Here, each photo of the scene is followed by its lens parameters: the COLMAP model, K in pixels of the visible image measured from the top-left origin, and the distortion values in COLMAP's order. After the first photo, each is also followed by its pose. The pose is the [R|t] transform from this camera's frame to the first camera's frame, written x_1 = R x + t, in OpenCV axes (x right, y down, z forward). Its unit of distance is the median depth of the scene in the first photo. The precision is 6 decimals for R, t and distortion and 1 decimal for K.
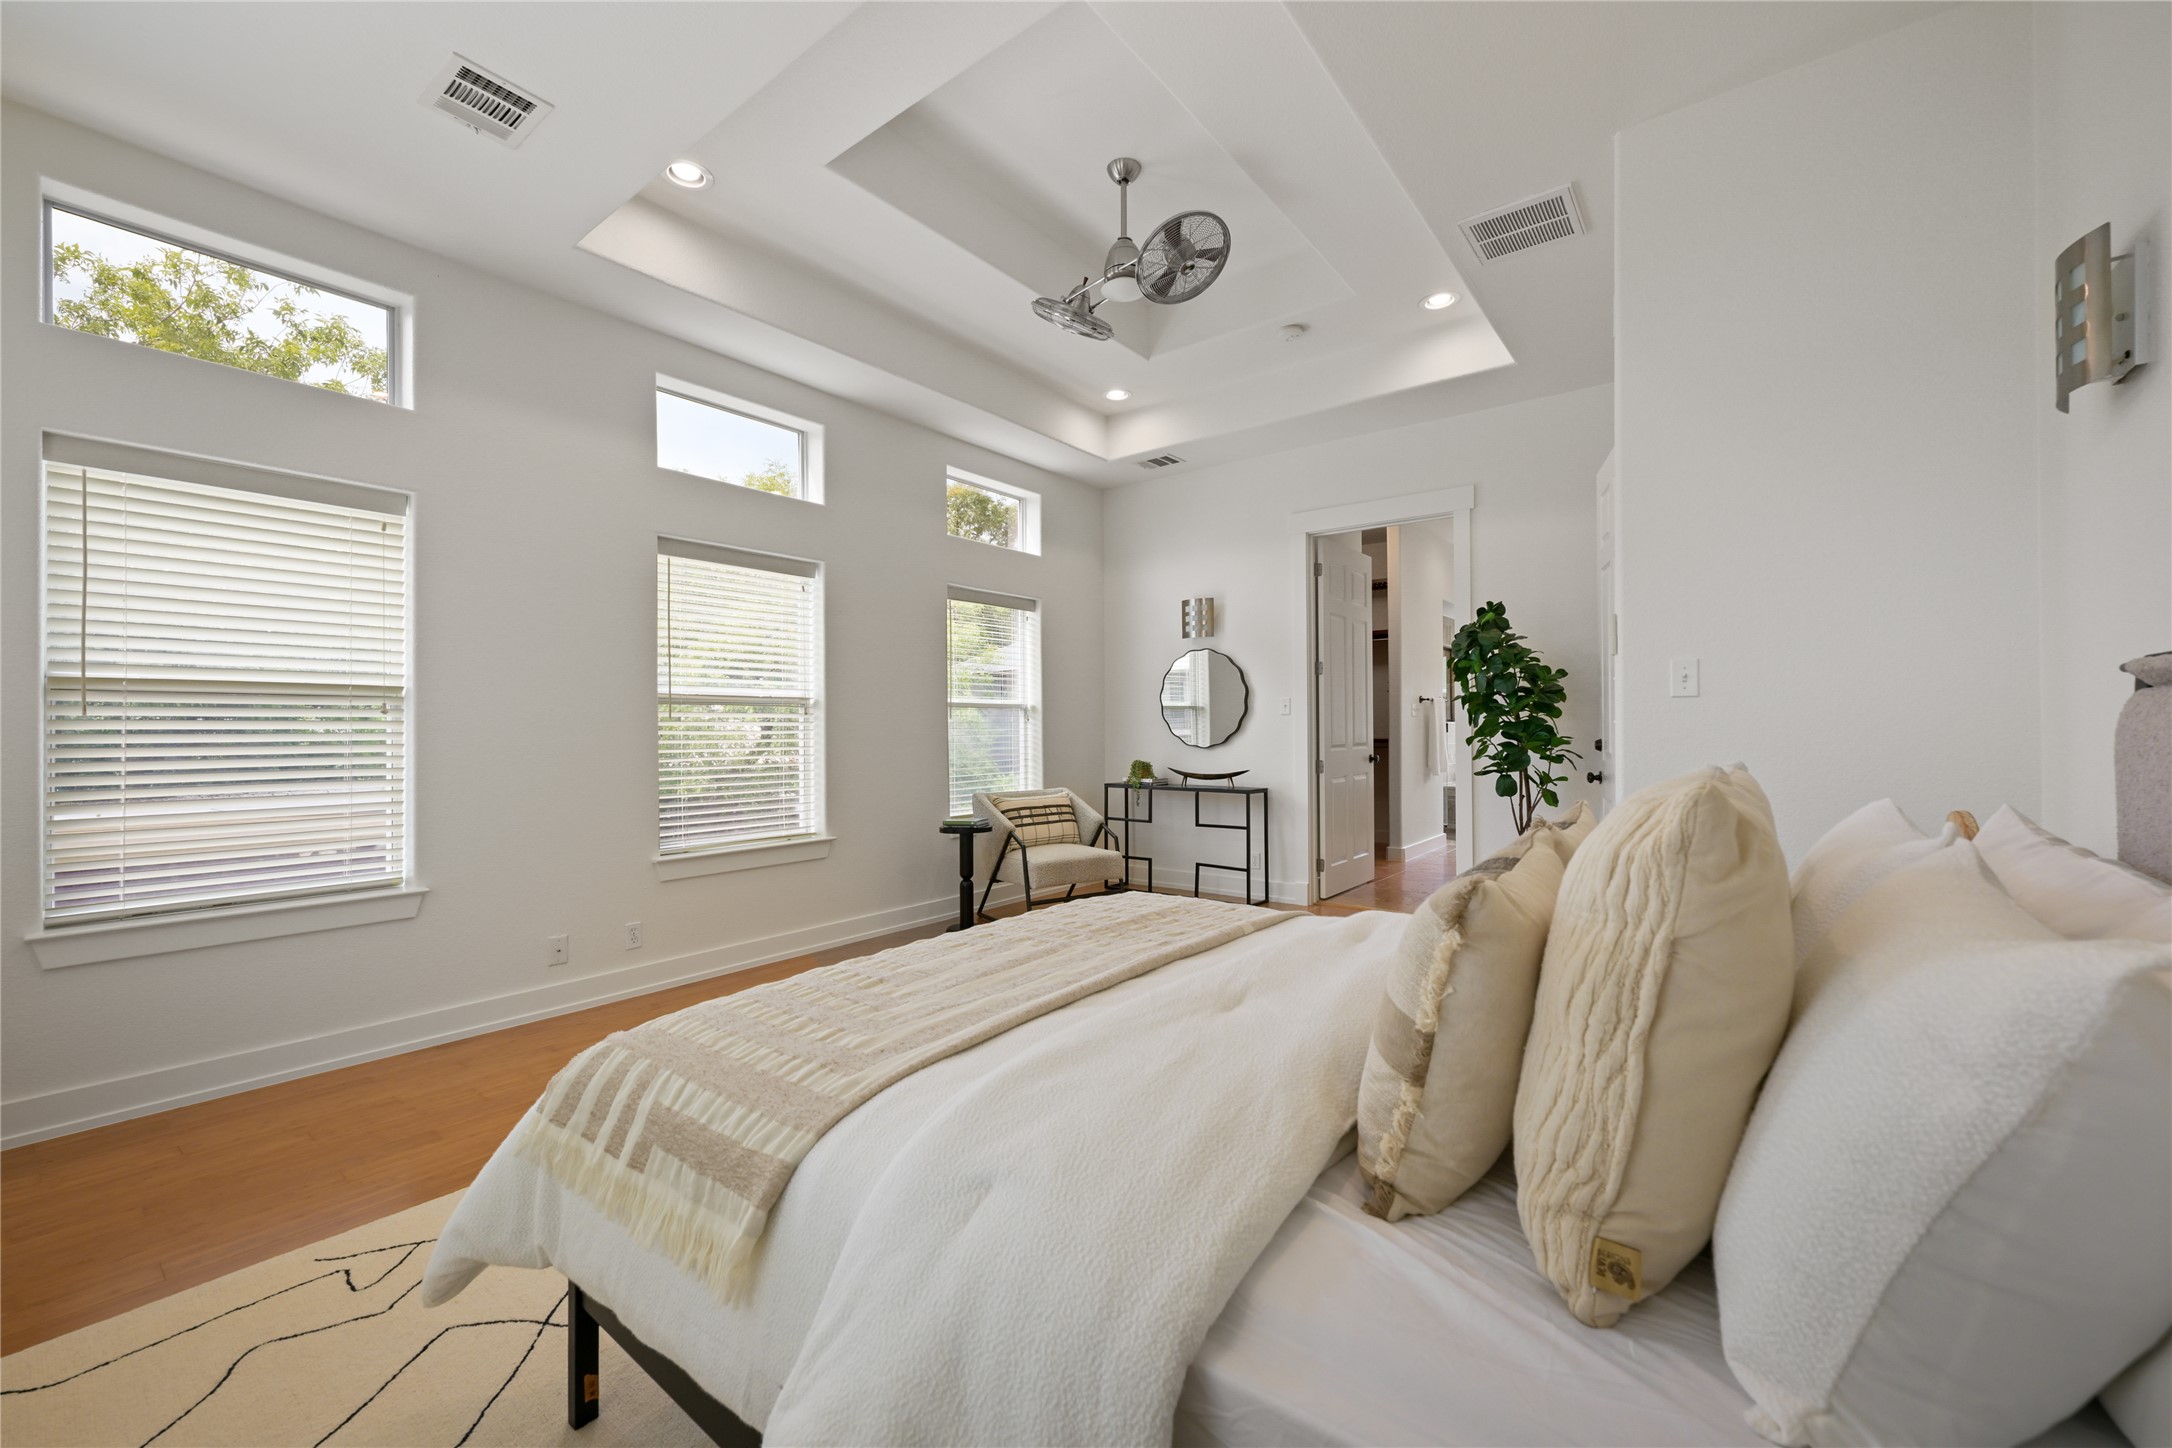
lens RADIAL K [[861.9, 0, 1082.1], [0, 861.9, 730.5], [0, 0, 1]] dist [0.000170, 0.000047]
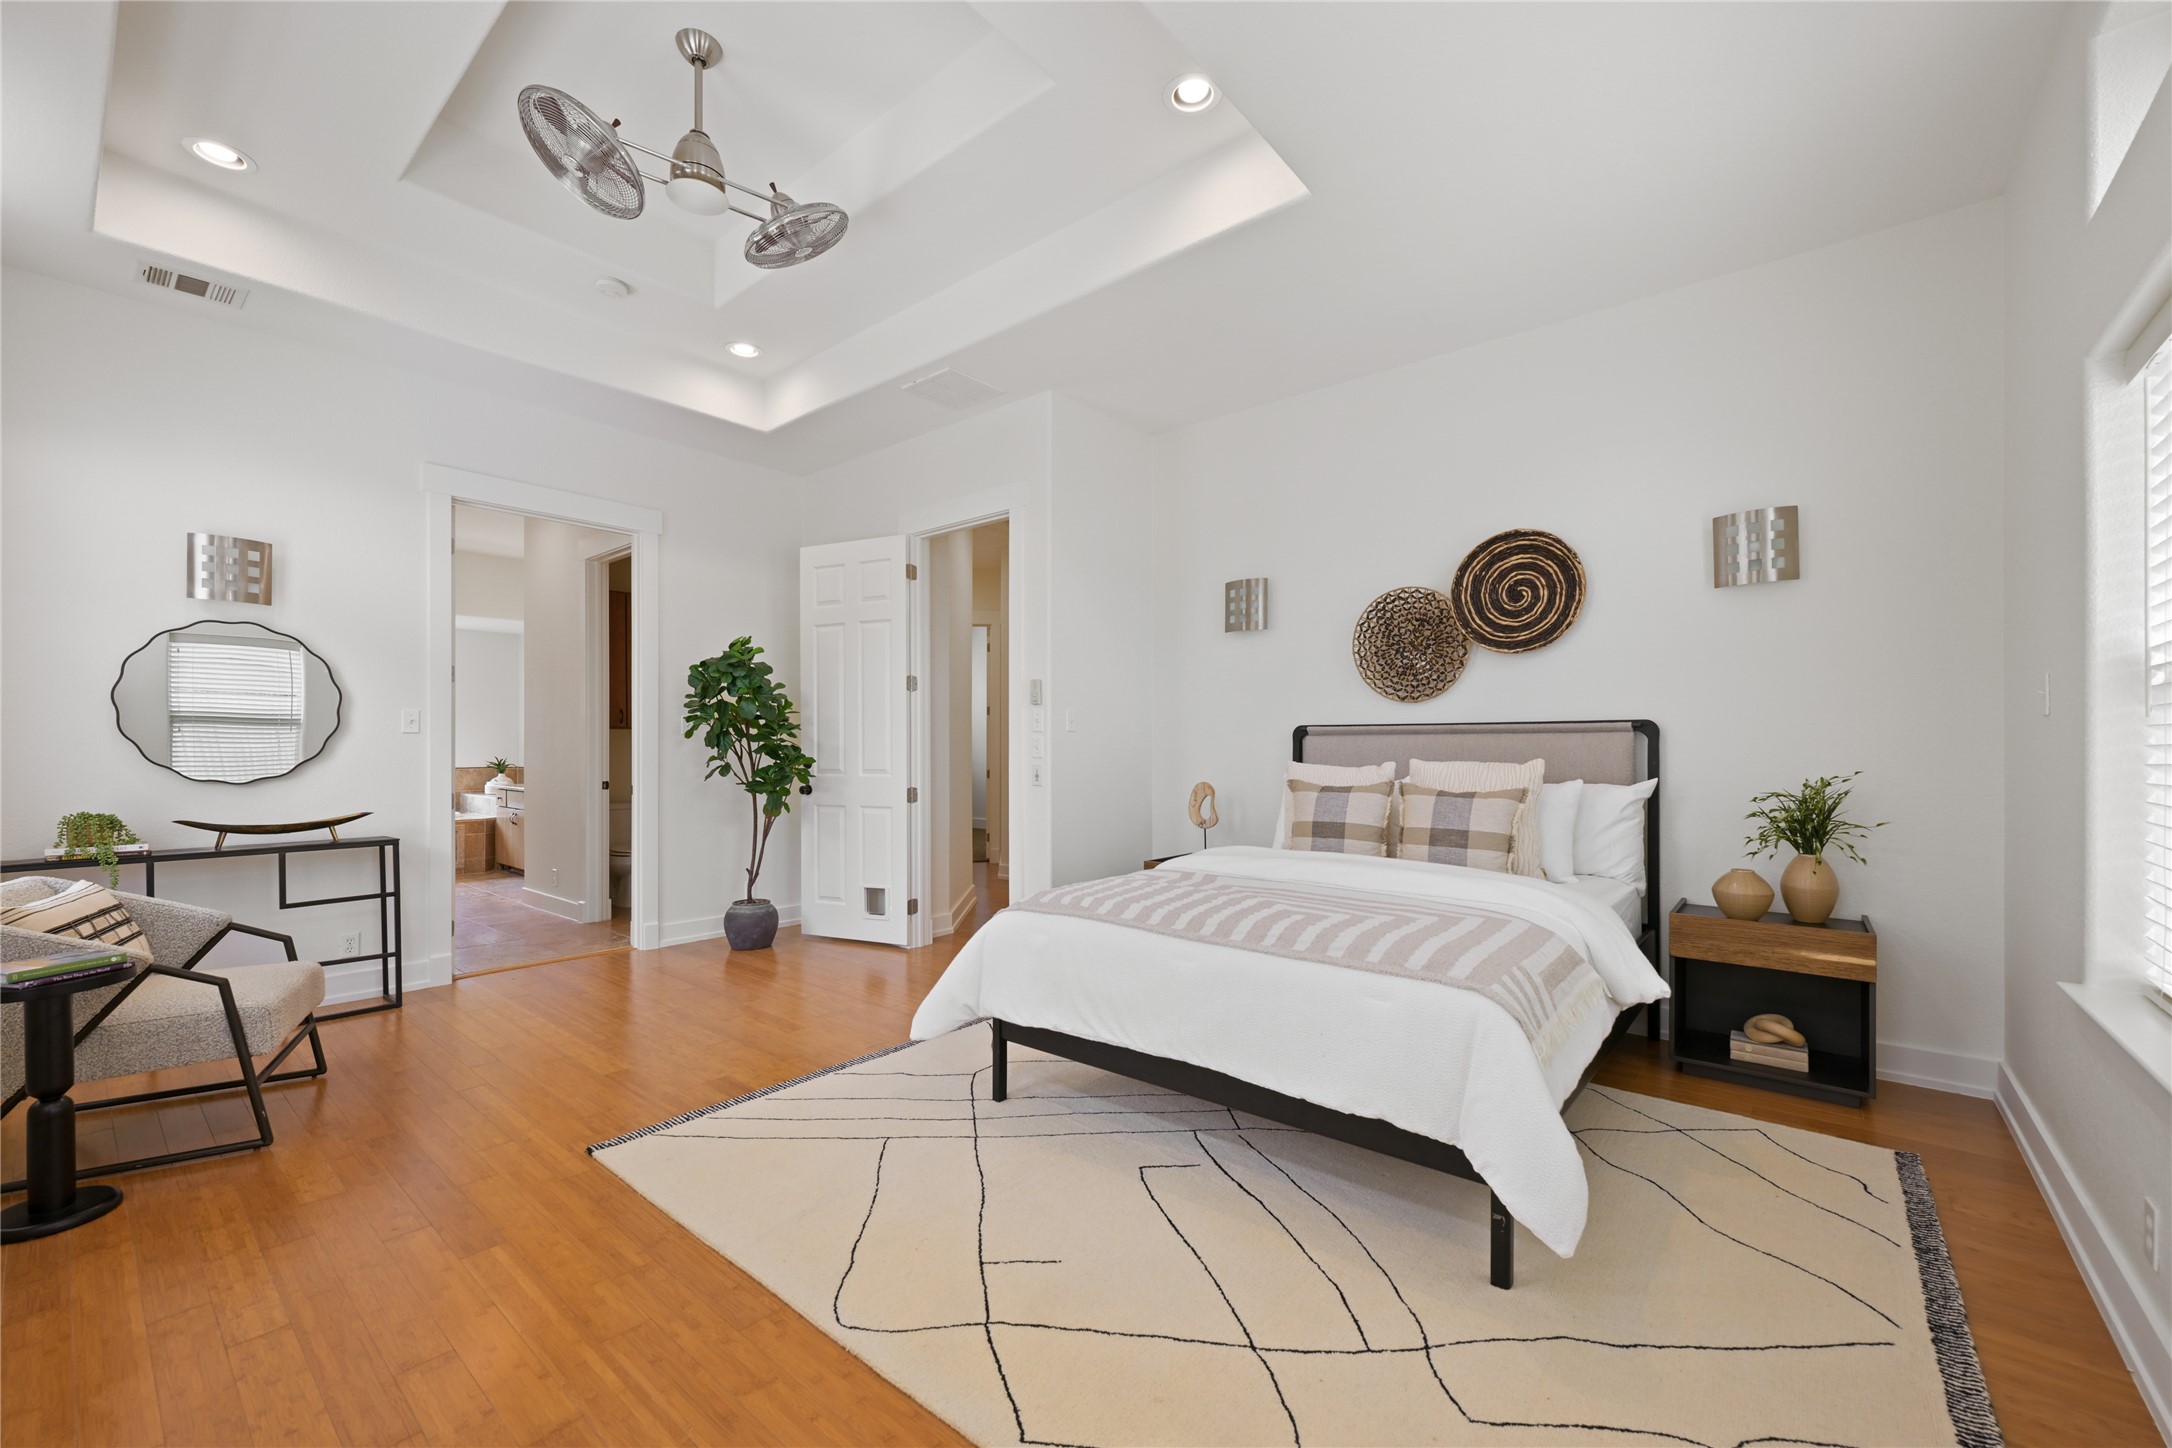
lens RADIAL K [[863.6, 0, 1083.6], [0, 863.6, 750.9], [0, 0, 1]] dist [-0.000086, -0.000099]
pose [[0.037874, 0.005317, 0.999268, -0.469617], [-0.003161, 0.999981, -0.005201, -0.001669], [-0.999278, -0.002962, 0.037890, 0.395914]]
